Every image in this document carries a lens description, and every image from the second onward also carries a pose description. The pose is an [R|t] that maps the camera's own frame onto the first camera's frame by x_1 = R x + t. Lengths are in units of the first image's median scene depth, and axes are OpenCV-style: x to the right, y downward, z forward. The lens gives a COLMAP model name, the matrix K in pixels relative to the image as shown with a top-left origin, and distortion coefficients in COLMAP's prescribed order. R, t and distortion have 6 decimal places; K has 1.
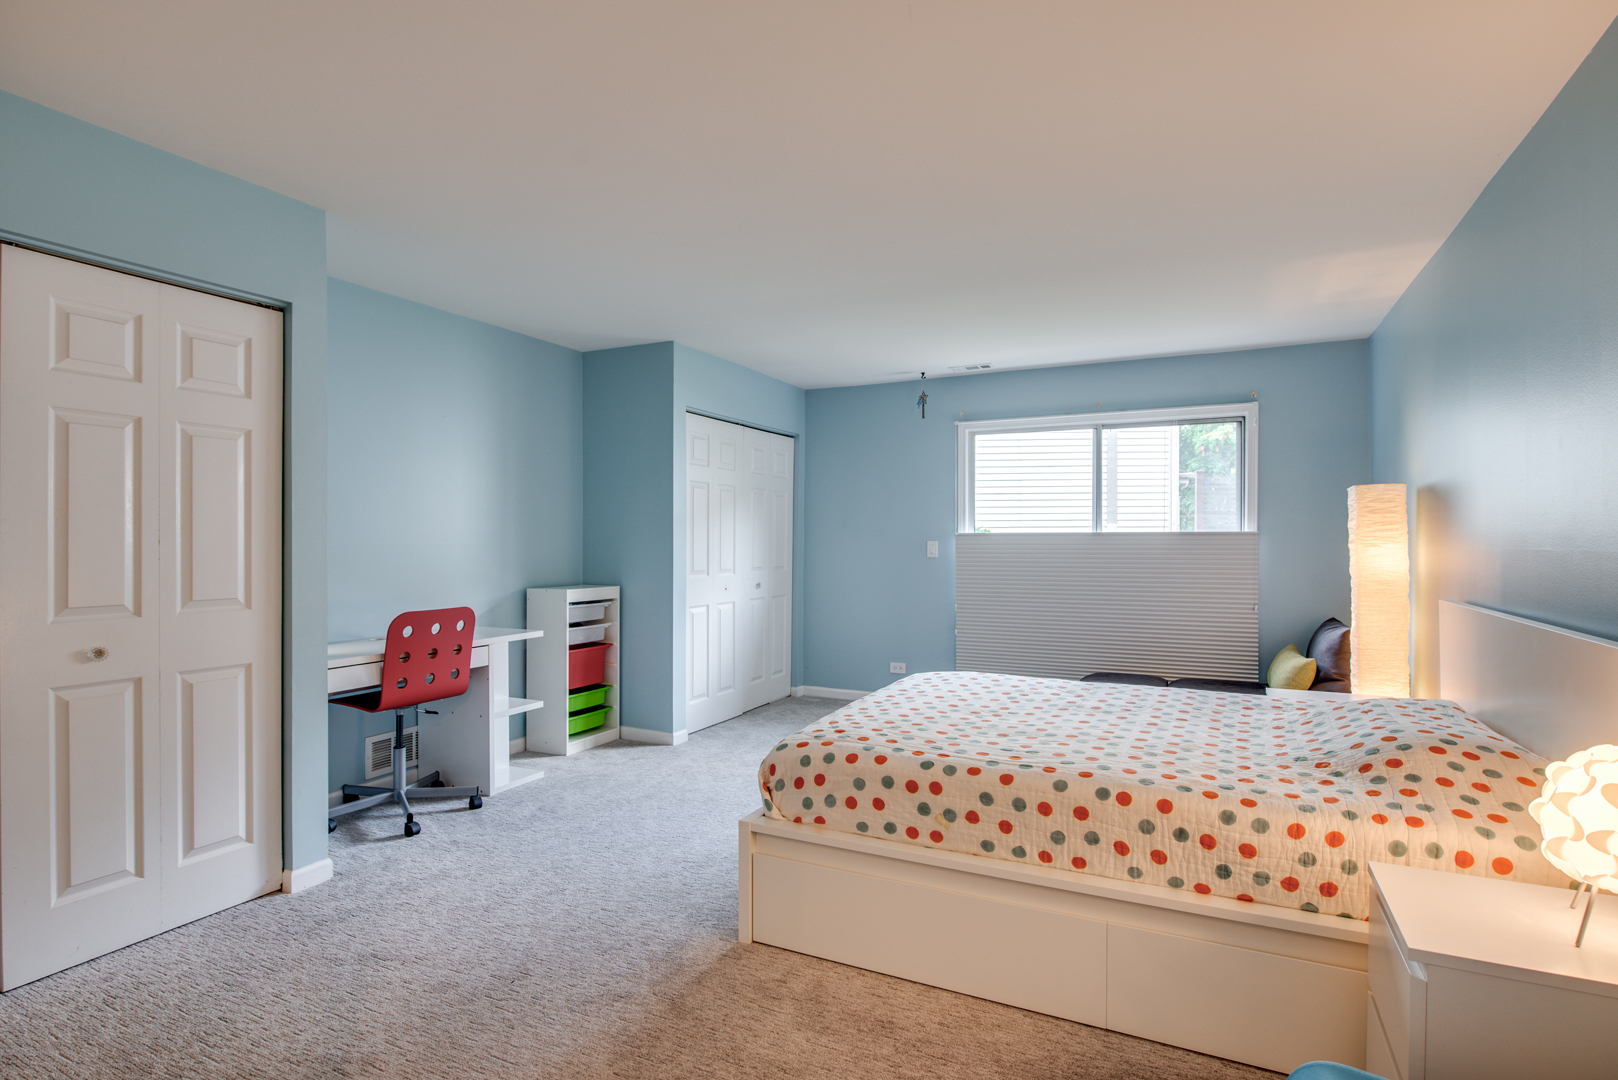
lens RADIAL K [[817.1, 0, 835.7], [0, 817.1, 540.7], [0, 0, 1]] dist [-0.008627, -0.001399]
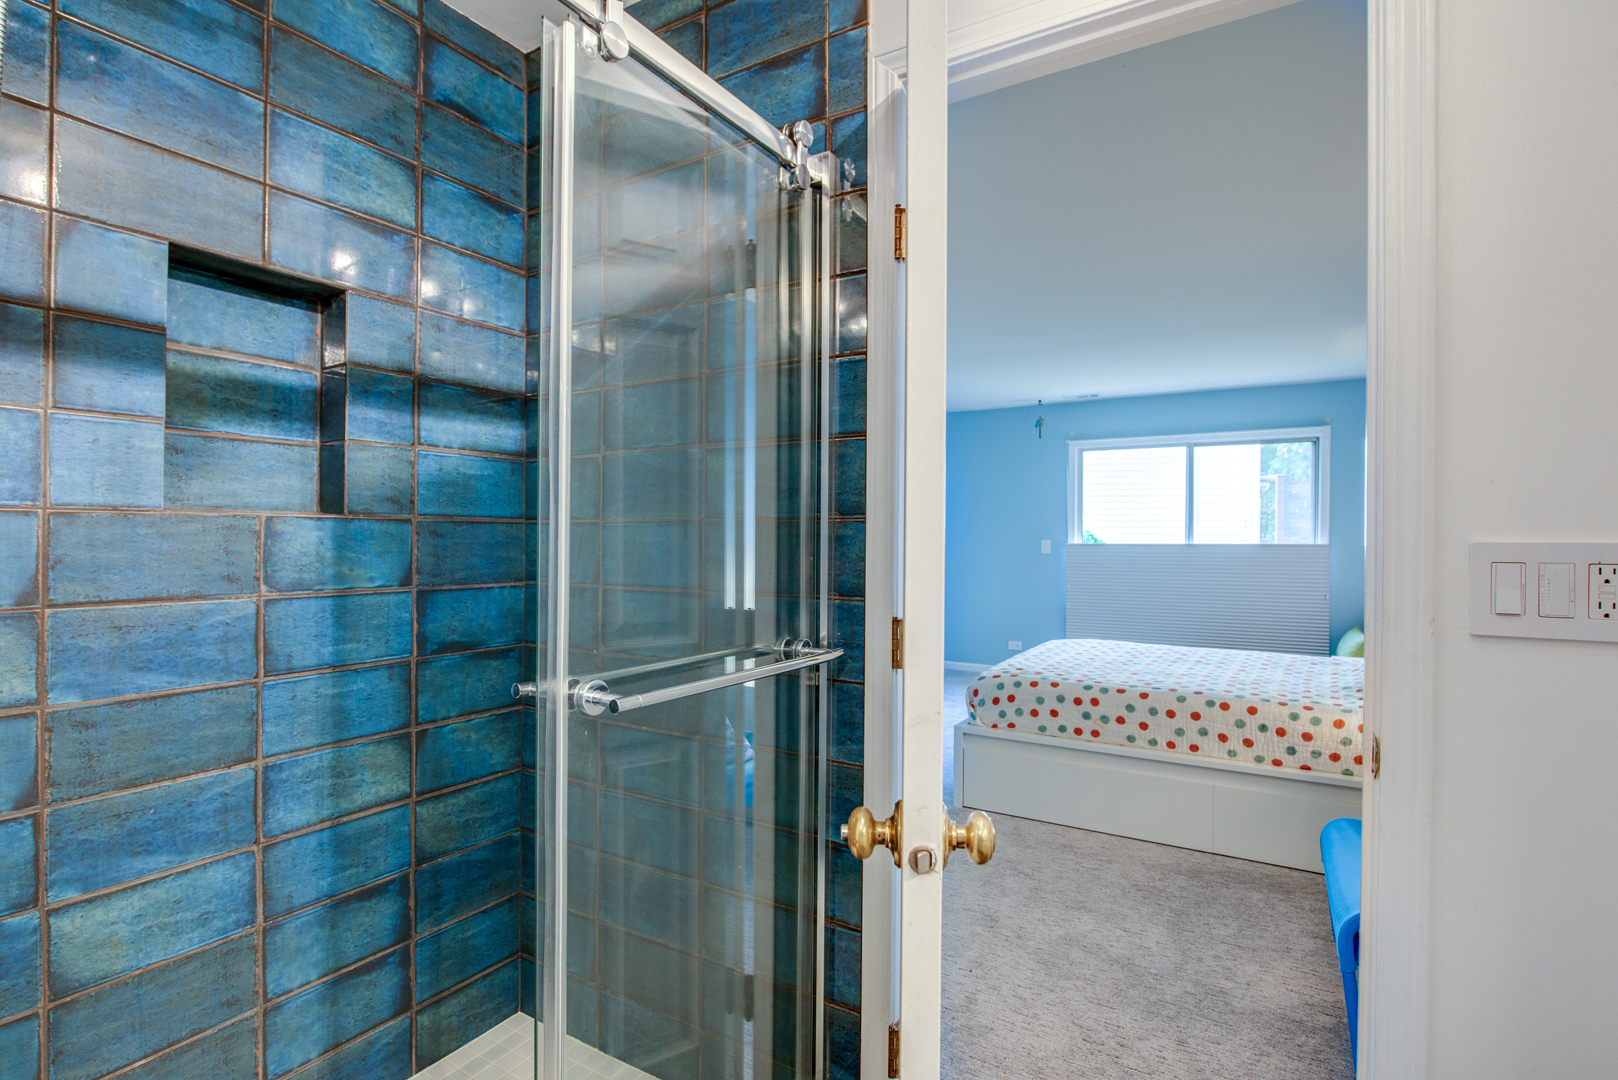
lens RADIAL K [[817.1, 0, 820.1], [0, 817.1, 537.8], [0, 0, 1]] dist [-0.008627, -0.001399]
pose [[0.995416, 0.006160, -0.095441, -0.231788], [-0.006273, 0.999980, -0.000879, 0.001196], [0.095434, 0.001474, 0.995435, -0.536183]]
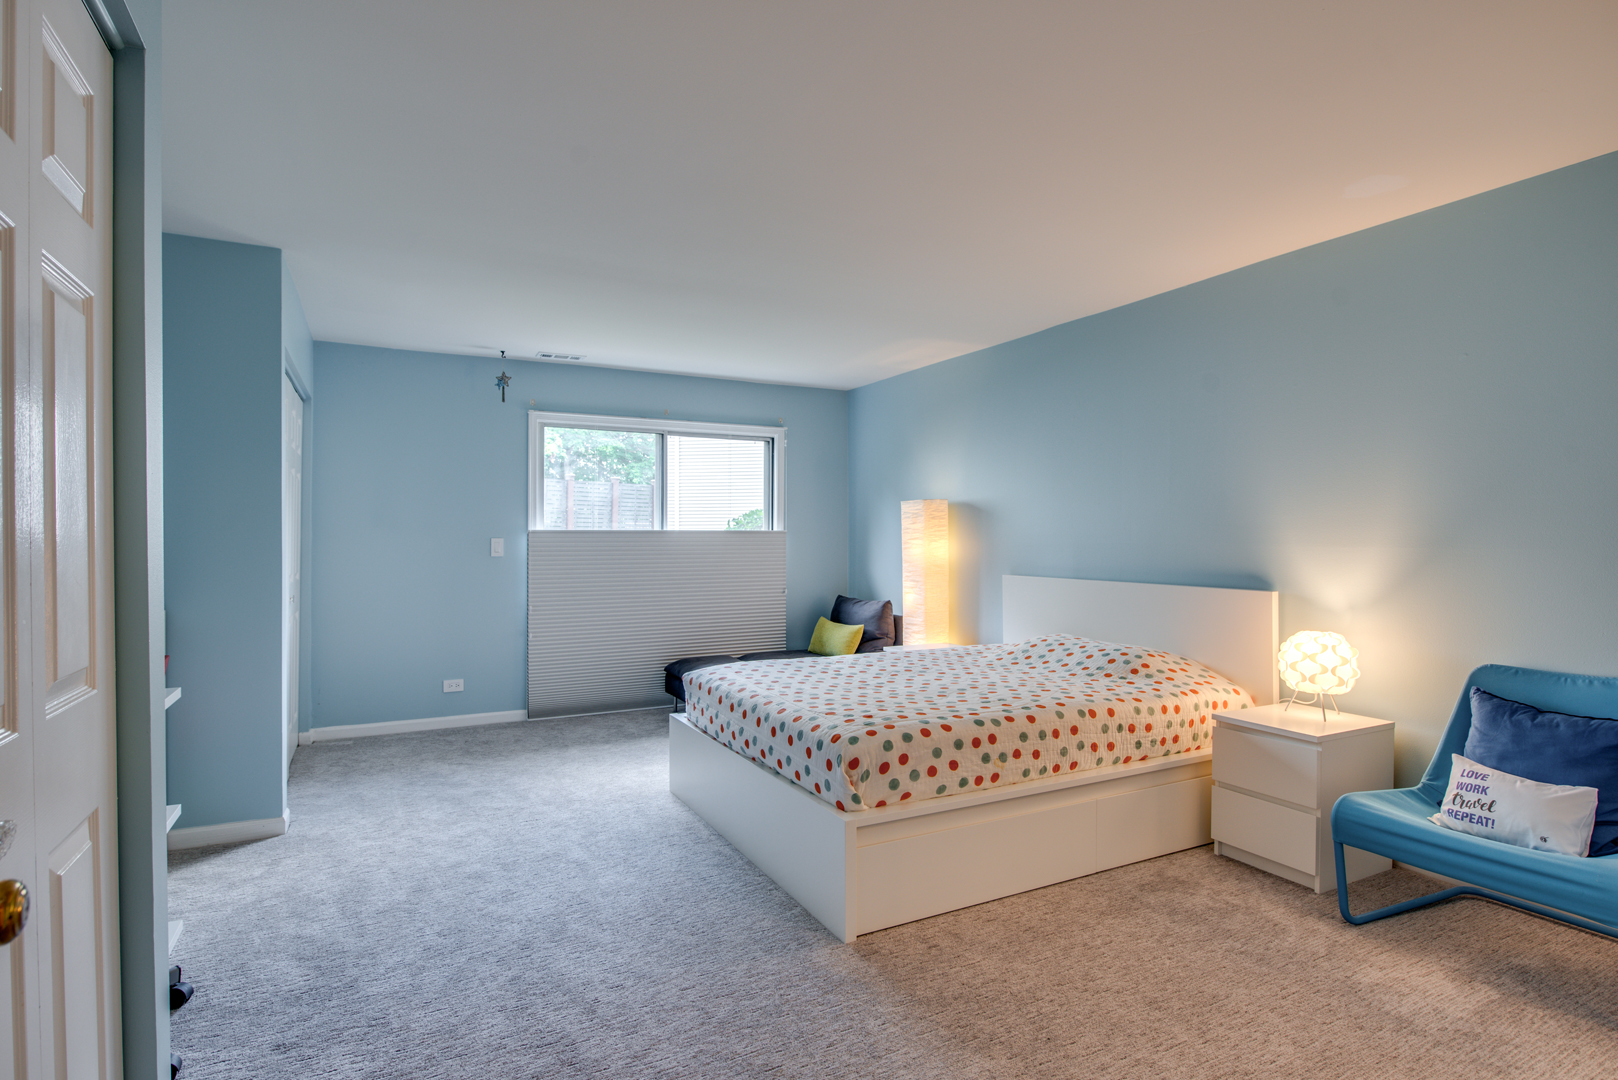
lens RADIAL K [[817.1, 0, 797.1], [0, 817.1, 542.4], [0, 0, 1]] dist [-0.008627, -0.001399]
pose [[0.594809, -0.004611, 0.803854, -0.986617], [0.000882, 0.999987, 0.005083, 0.000437], [-0.803867, -0.002315, 0.594805, 0.479584]]
